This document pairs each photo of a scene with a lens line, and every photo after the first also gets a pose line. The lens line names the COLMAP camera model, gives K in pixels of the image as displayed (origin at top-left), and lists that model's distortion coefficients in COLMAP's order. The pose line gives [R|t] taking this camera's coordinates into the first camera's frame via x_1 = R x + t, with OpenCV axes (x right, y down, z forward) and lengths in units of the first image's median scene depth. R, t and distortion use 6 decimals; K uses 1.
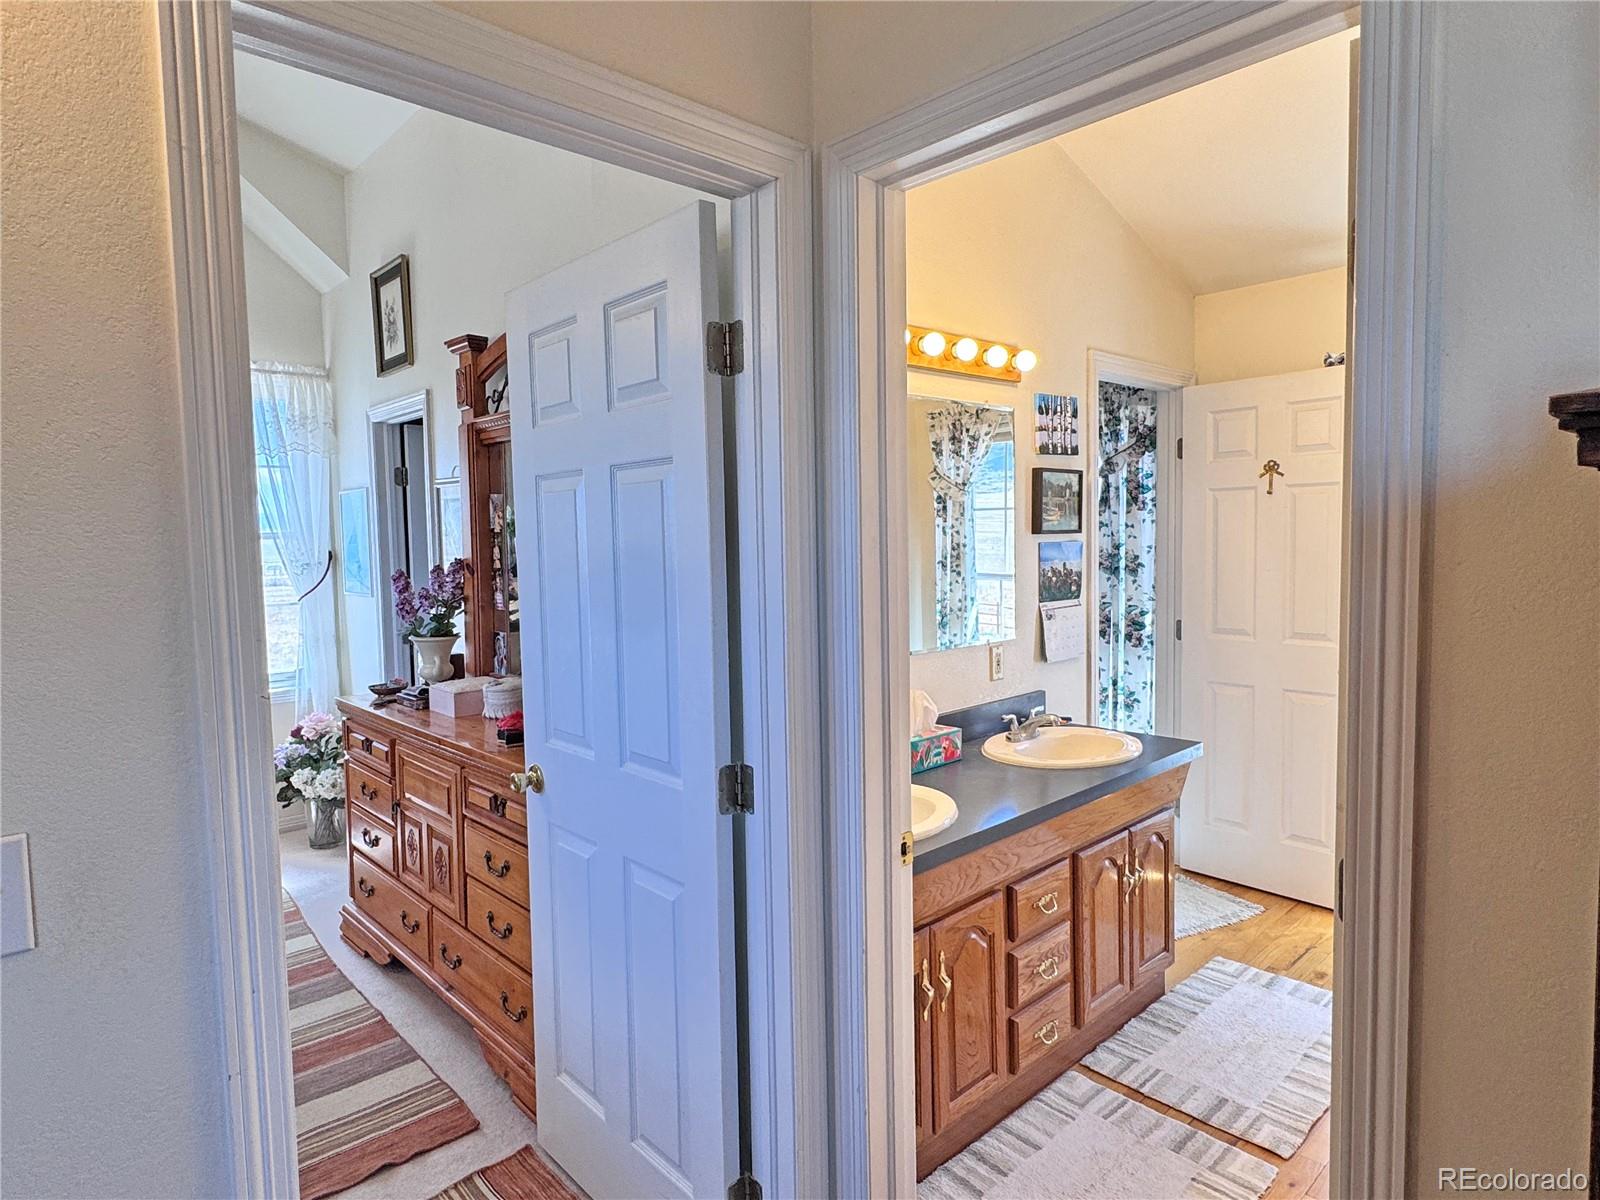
lens RADIAL K [[917.0, 0, 792.3], [0, 917.0, 593.6], [0, 0, 1]] dist [-0.006352, -0.000914]
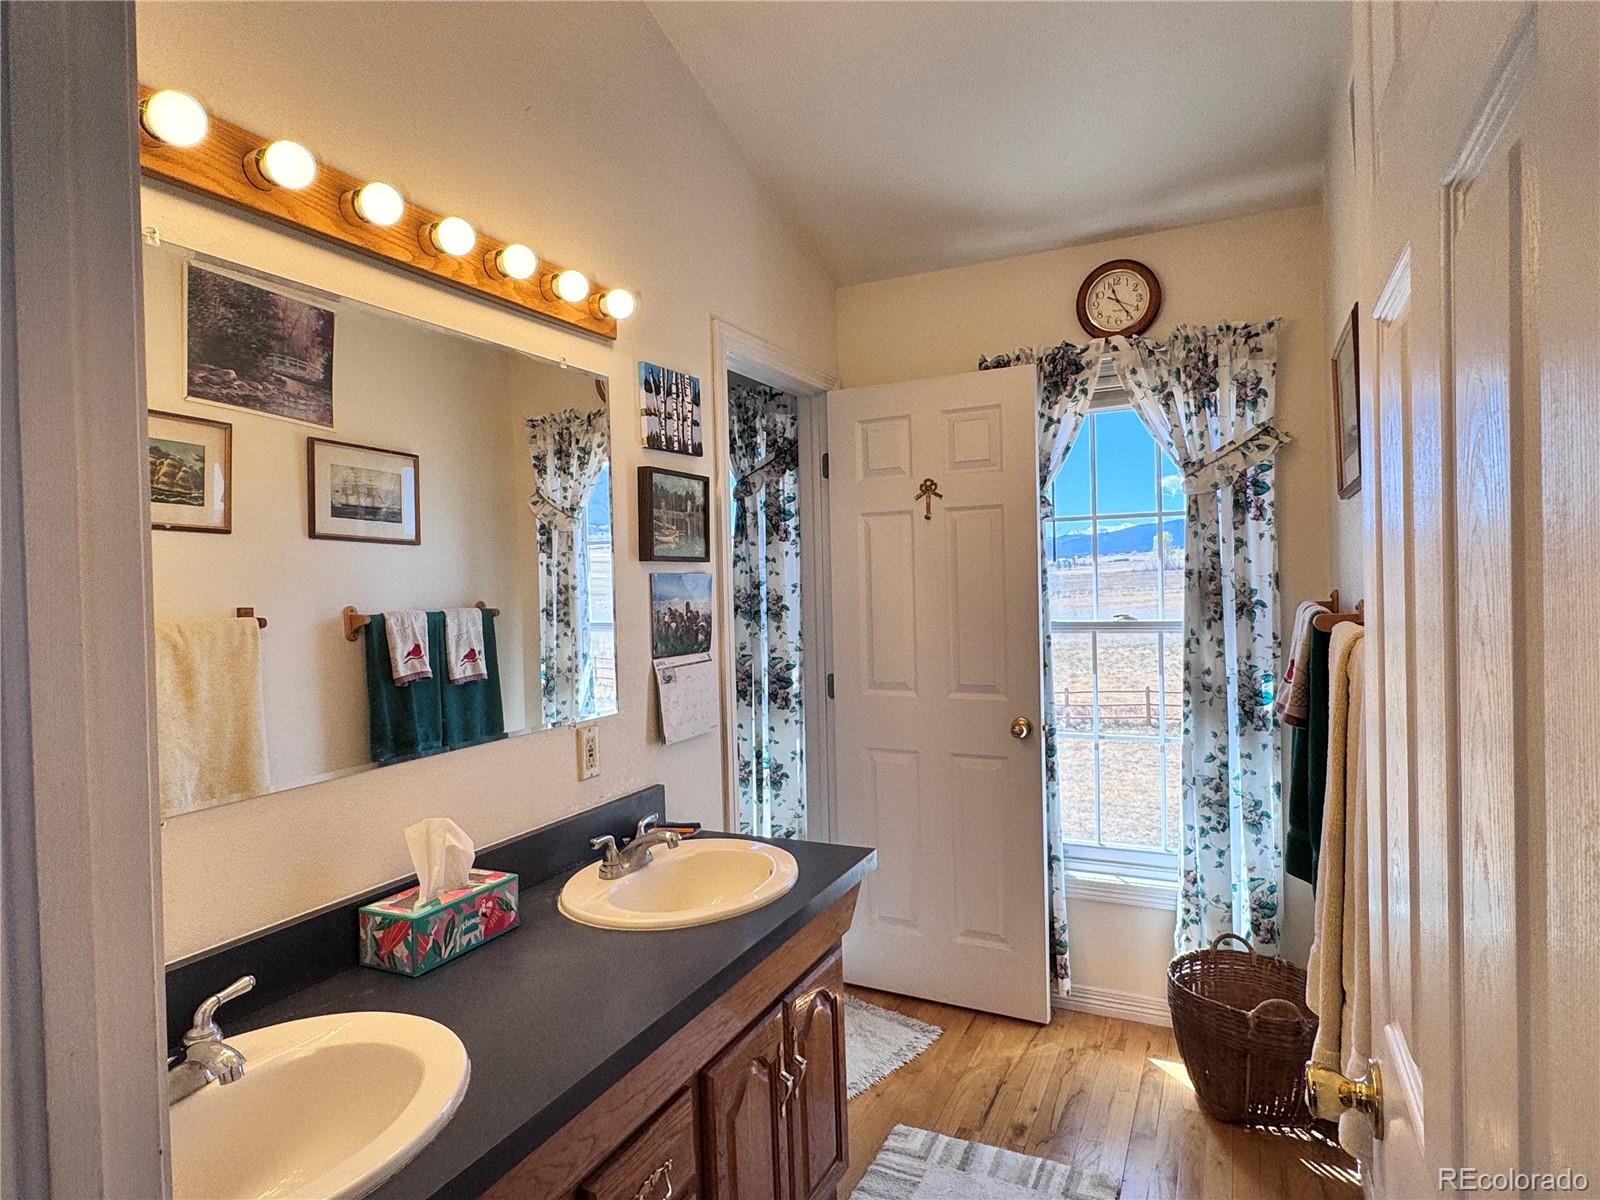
lens RADIAL K [[917.0, 0, 792.3], [0, 917.0, 593.6], [0, 0, 1]] dist [-0.006352, -0.000914]
pose [[0.930149, -0.007210, 0.367112, 0.095098], [0.029220, 0.998090, -0.054433, 0.000958], [-0.366018, 0.061358, 0.928583, 0.260806]]
